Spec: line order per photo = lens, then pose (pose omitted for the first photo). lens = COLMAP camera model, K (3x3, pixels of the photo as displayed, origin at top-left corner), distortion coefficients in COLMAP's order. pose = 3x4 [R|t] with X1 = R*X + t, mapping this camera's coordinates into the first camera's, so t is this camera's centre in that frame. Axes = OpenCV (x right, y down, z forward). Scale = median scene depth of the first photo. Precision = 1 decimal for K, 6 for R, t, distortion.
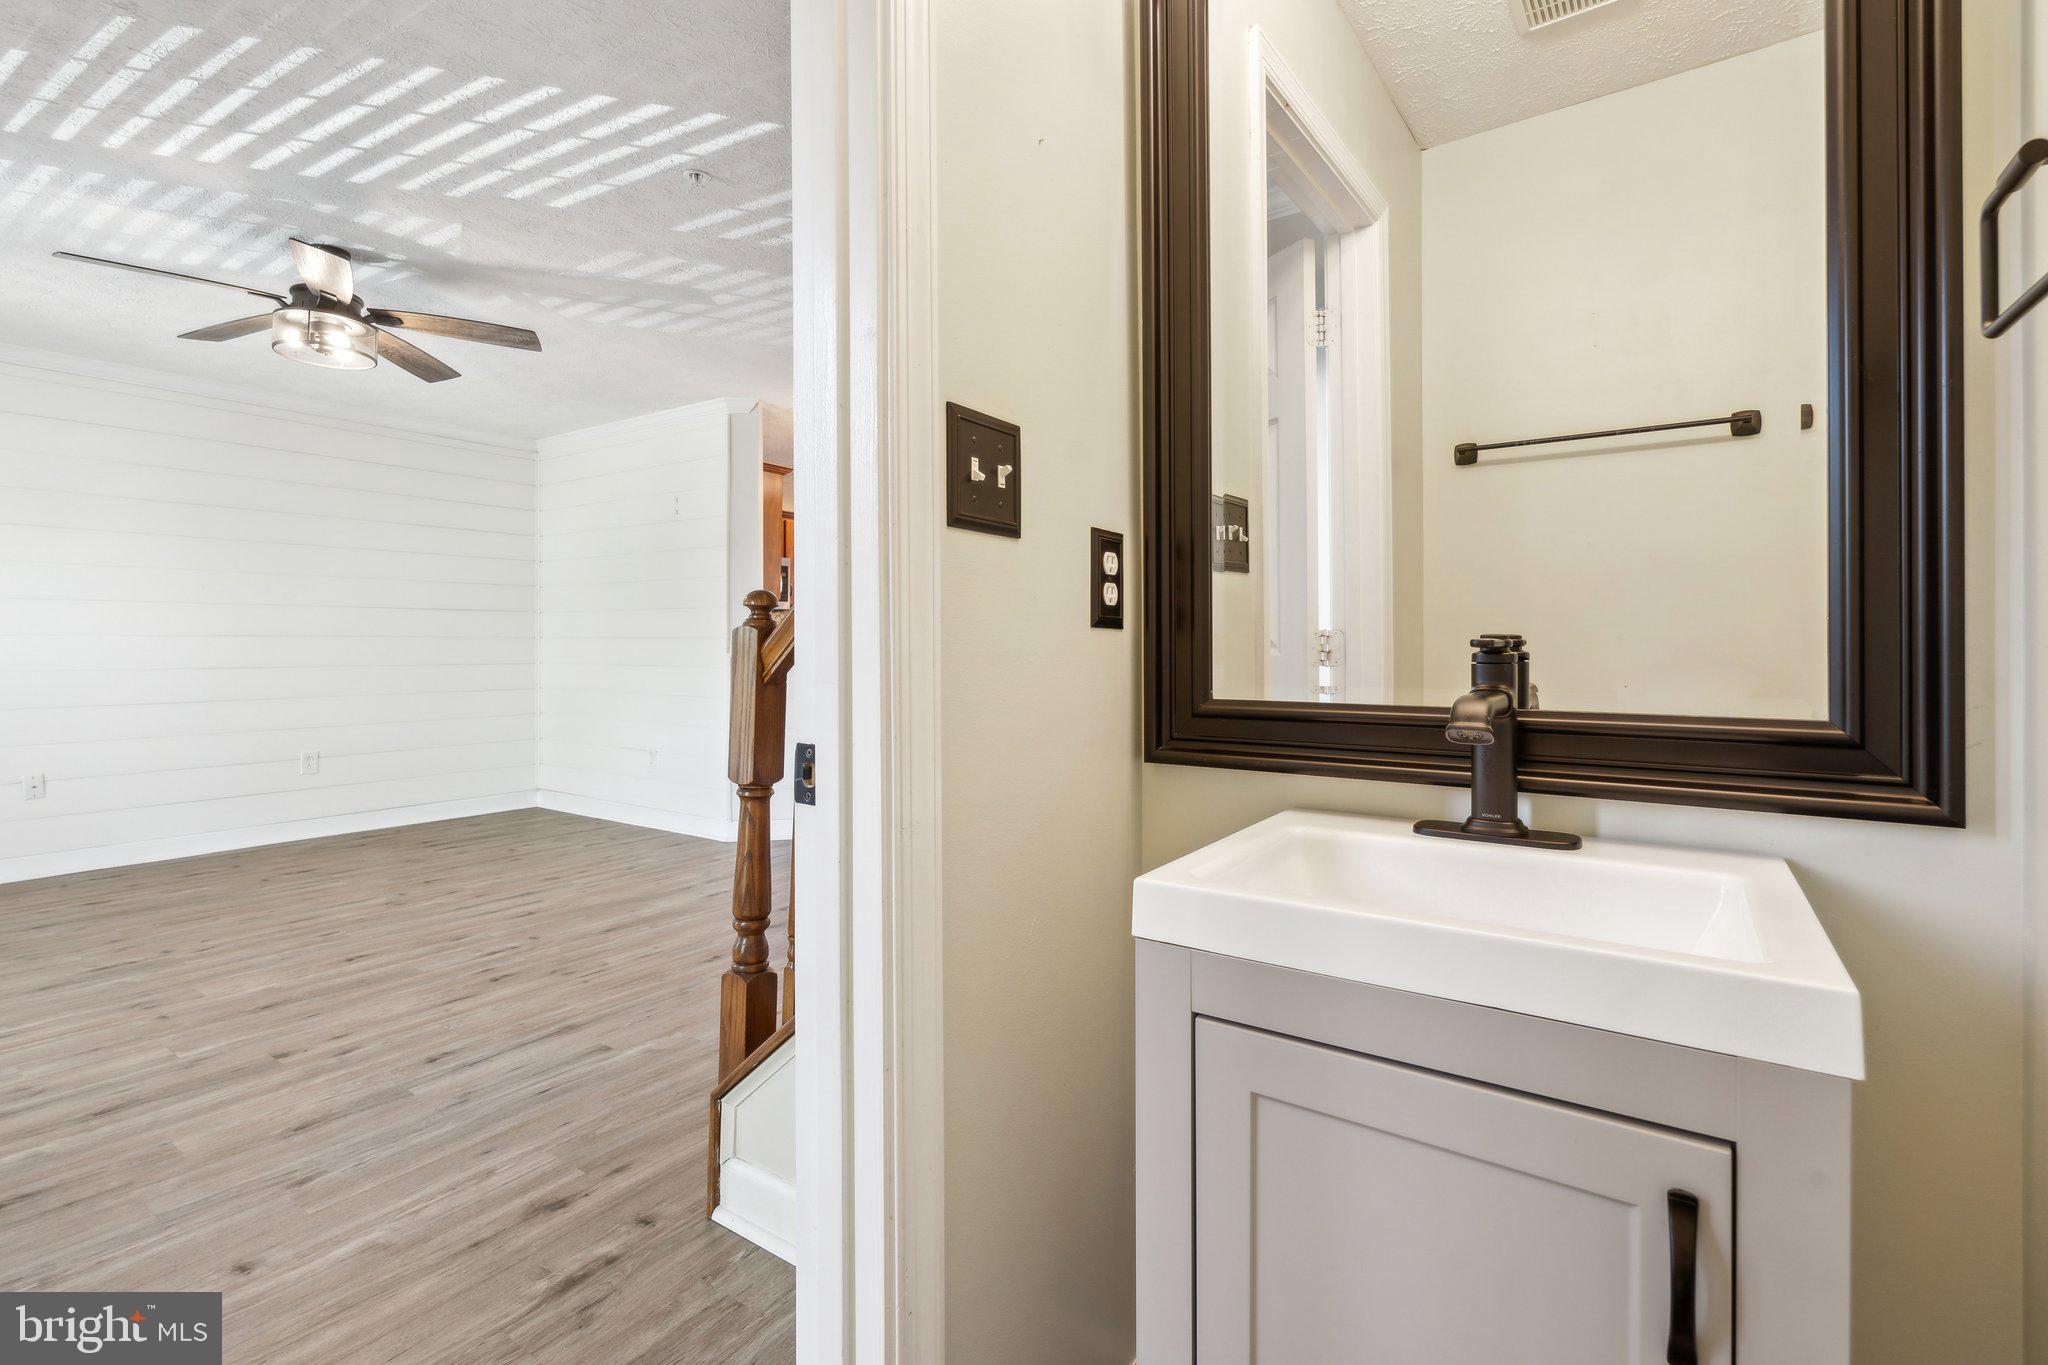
lens RADIAL K [[920.2, 0, 1012.8], [0, 920.2, 644.4], [0, 0, 1]] dist [-0.001037, 0.000627]
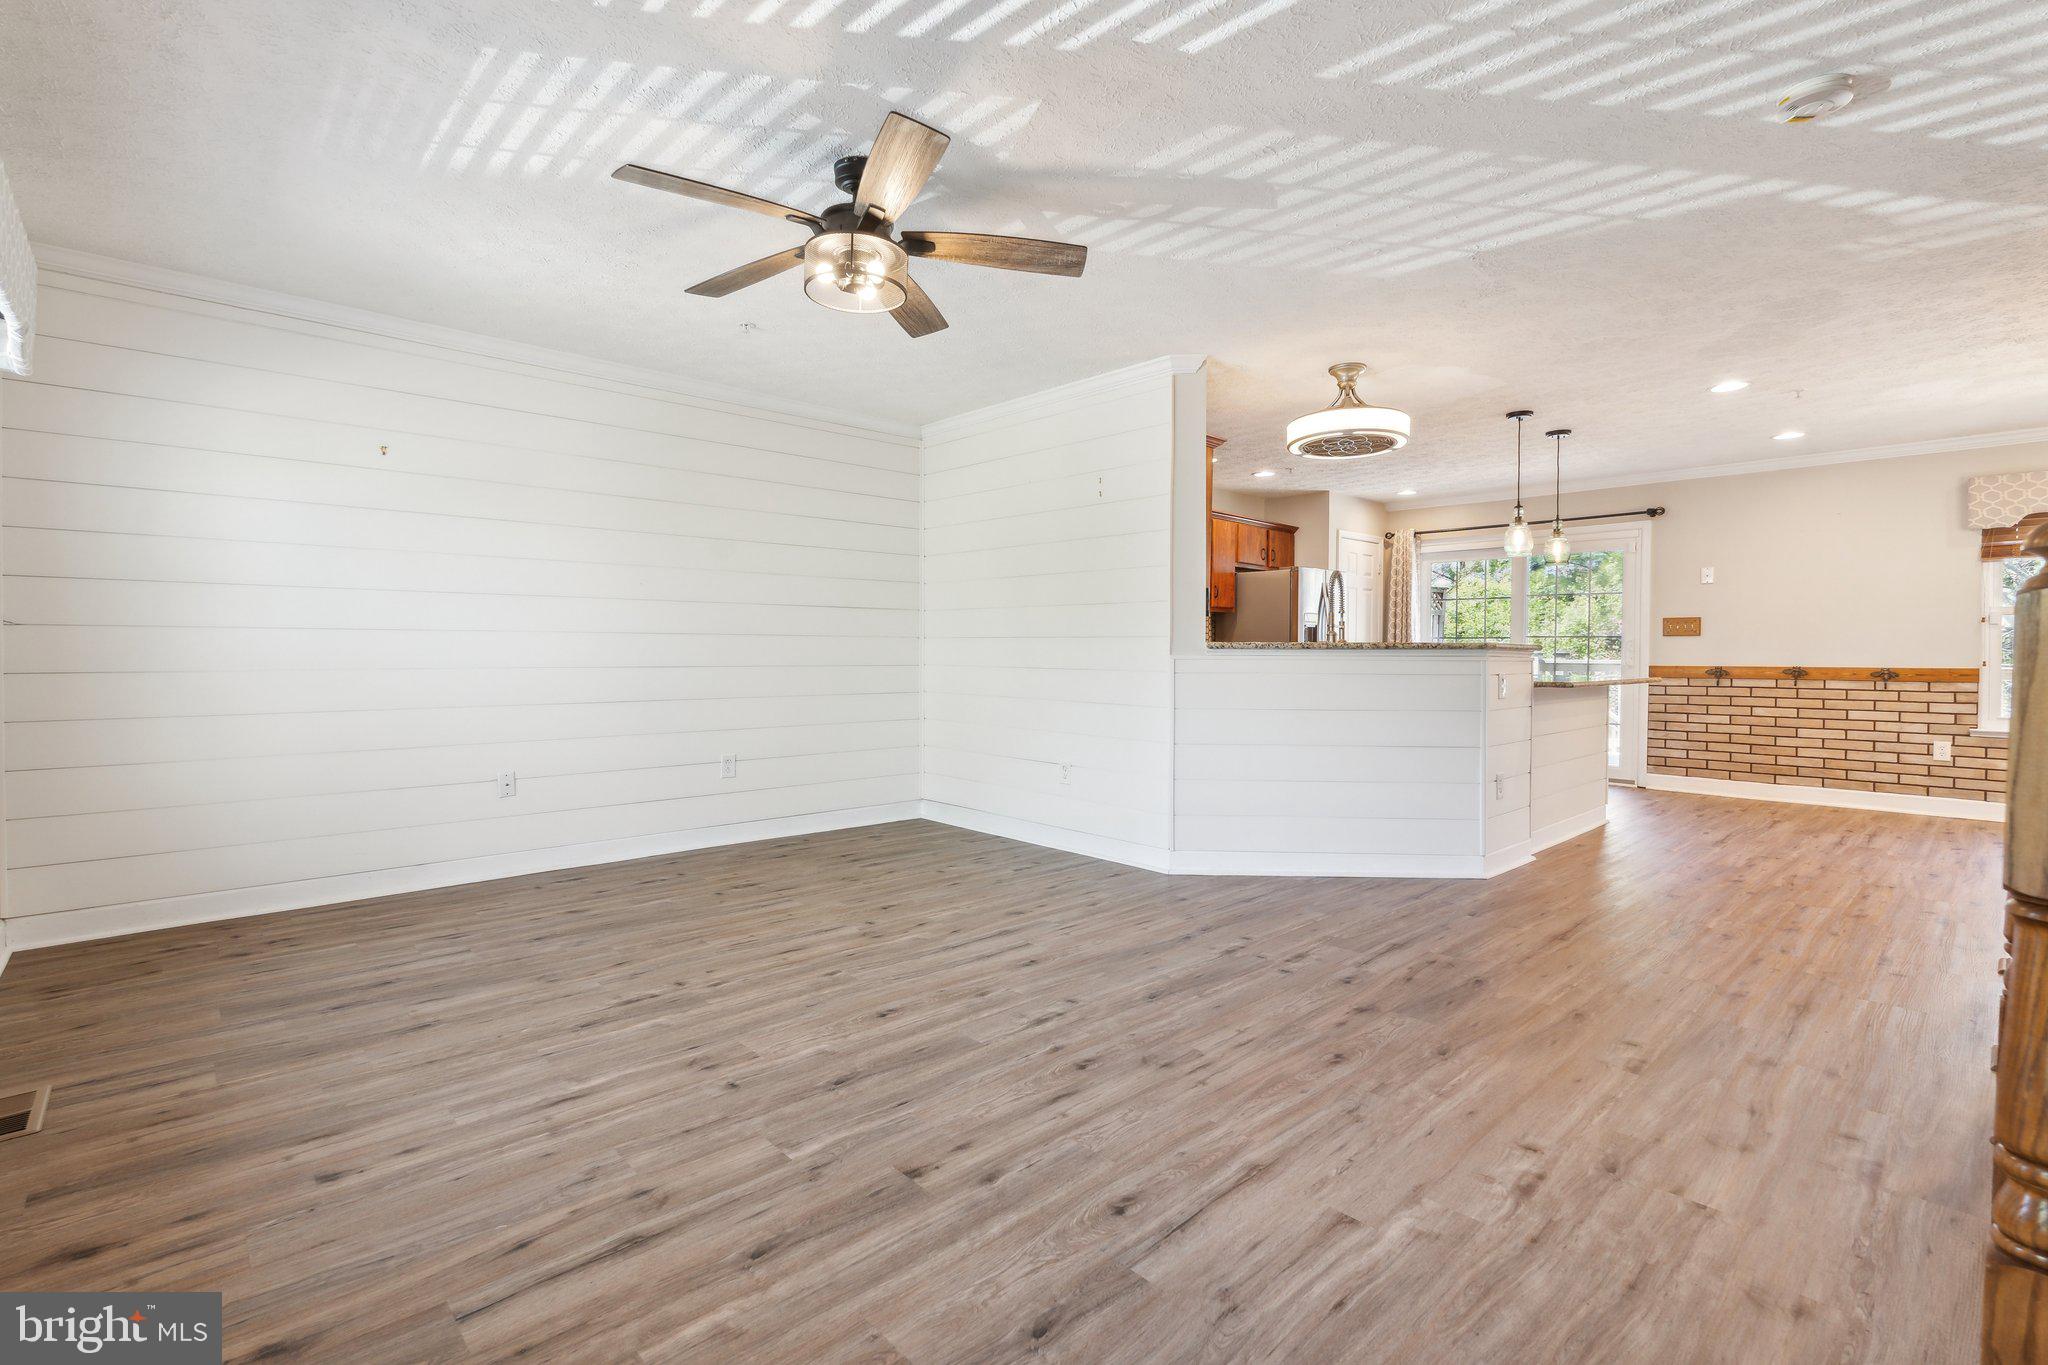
lens RADIAL K [[920.2, 0, 1021.6], [0, 920.2, 662.2], [0, 0, 1]] dist [-0.001037, 0.000627]
pose [[0.975680, 0.009510, -0.218995, -0.426998], [-0.006867, 0.999894, 0.012829, 0.010087], [0.219094, -0.011013, 0.975642, 0.219461]]
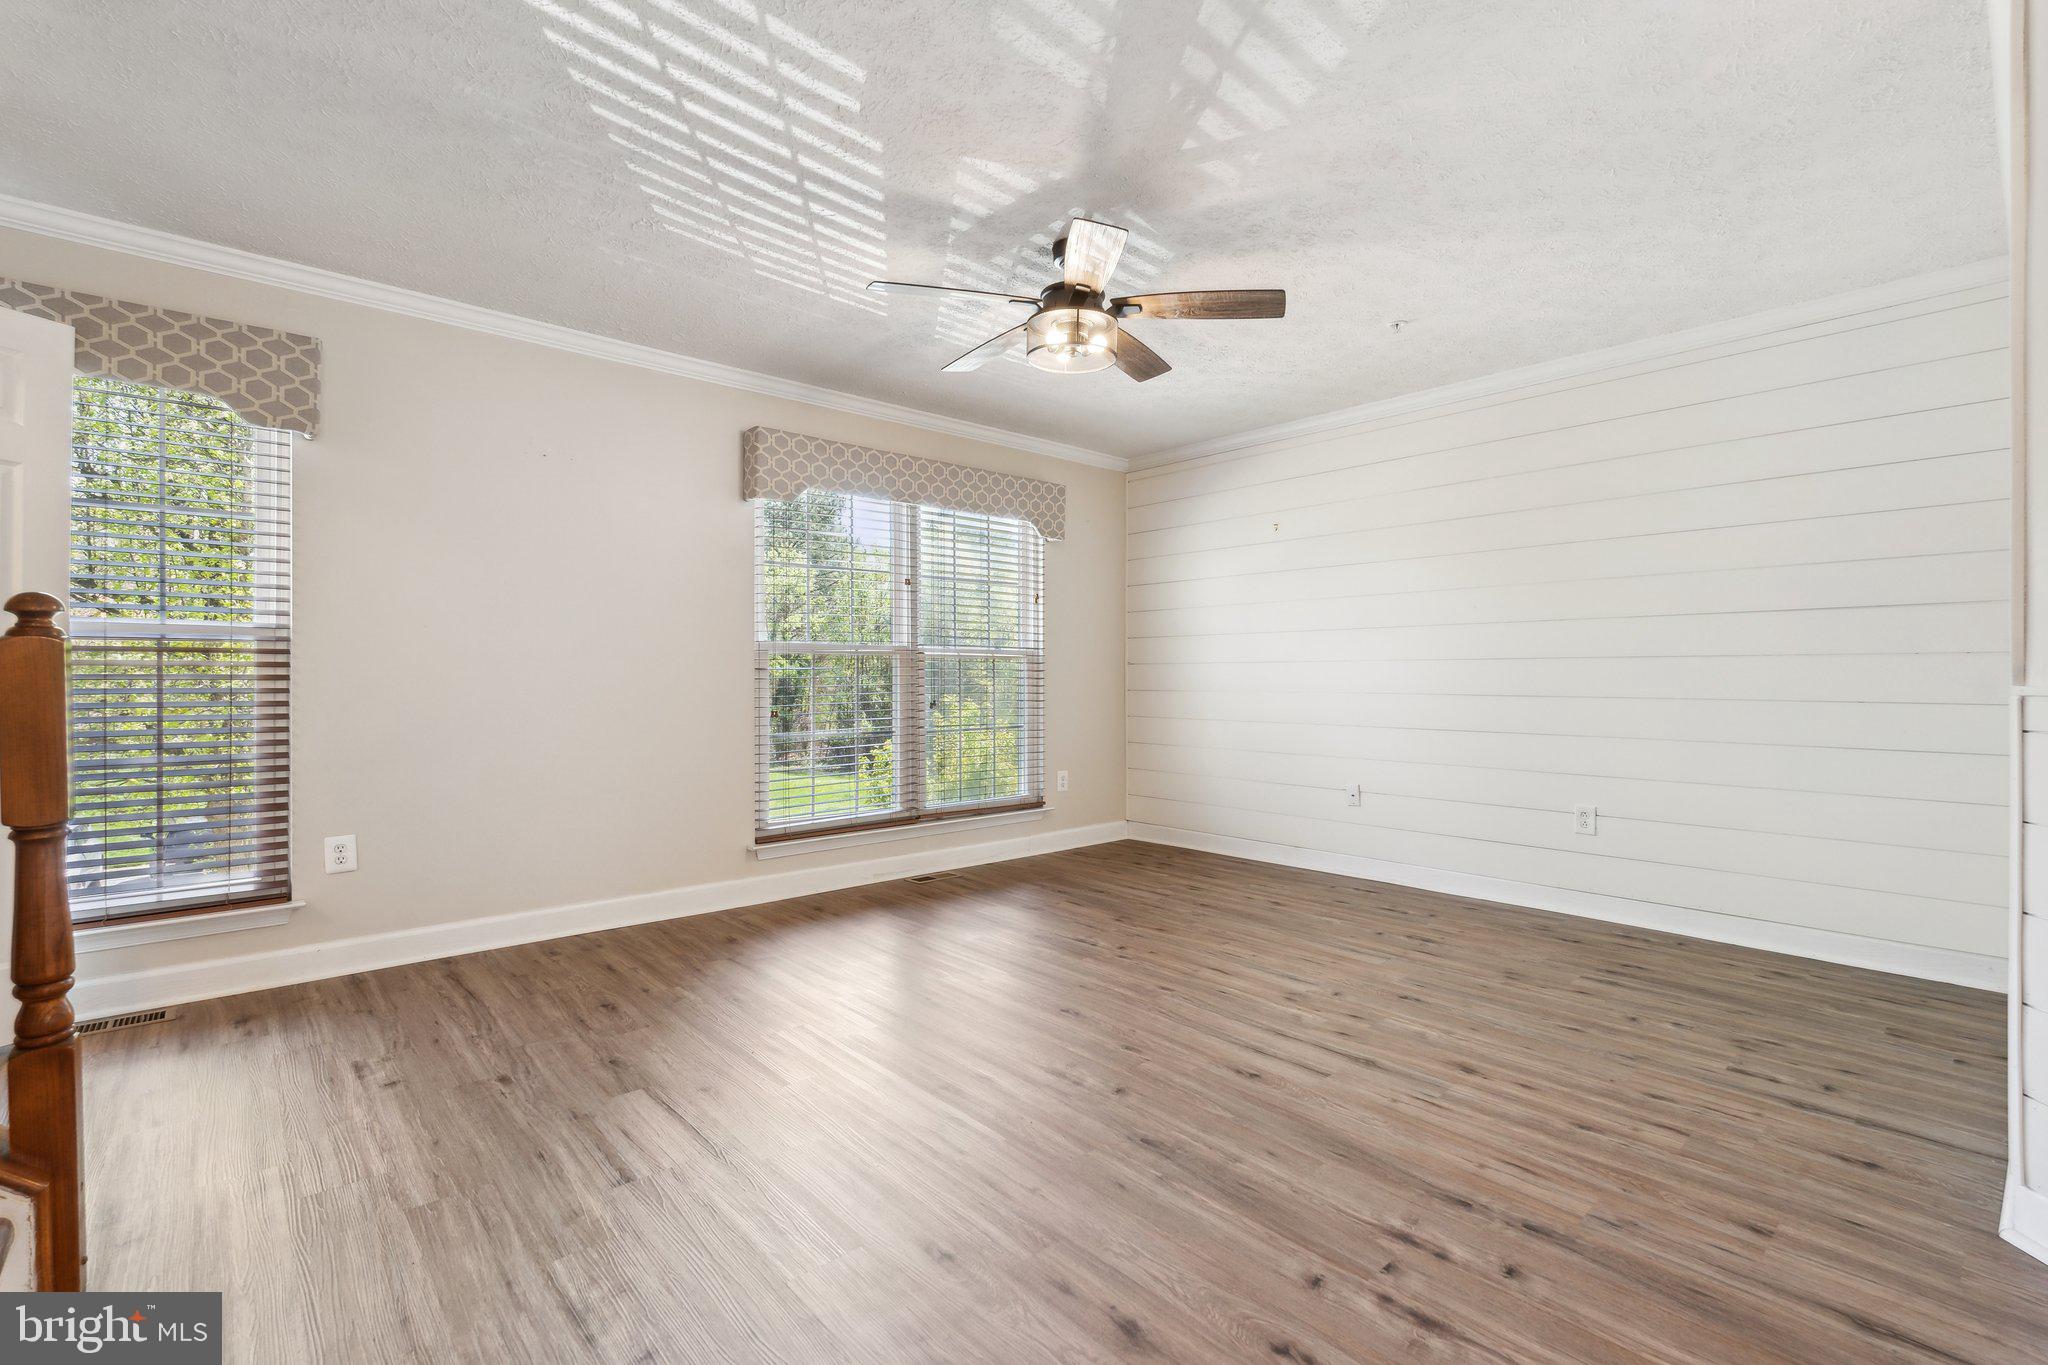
lens RADIAL K [[920.2, 0, 1011.4], [0, 920.2, 671.9], [0, 0, 1]] dist [-0.001037, 0.000627]
pose [[-0.249446, -0.003604, -0.968382, 0.180478], [0.001191, 0.999991, -0.004029, 0.010852], [0.968388, -0.002158, -0.249439, 1.203201]]
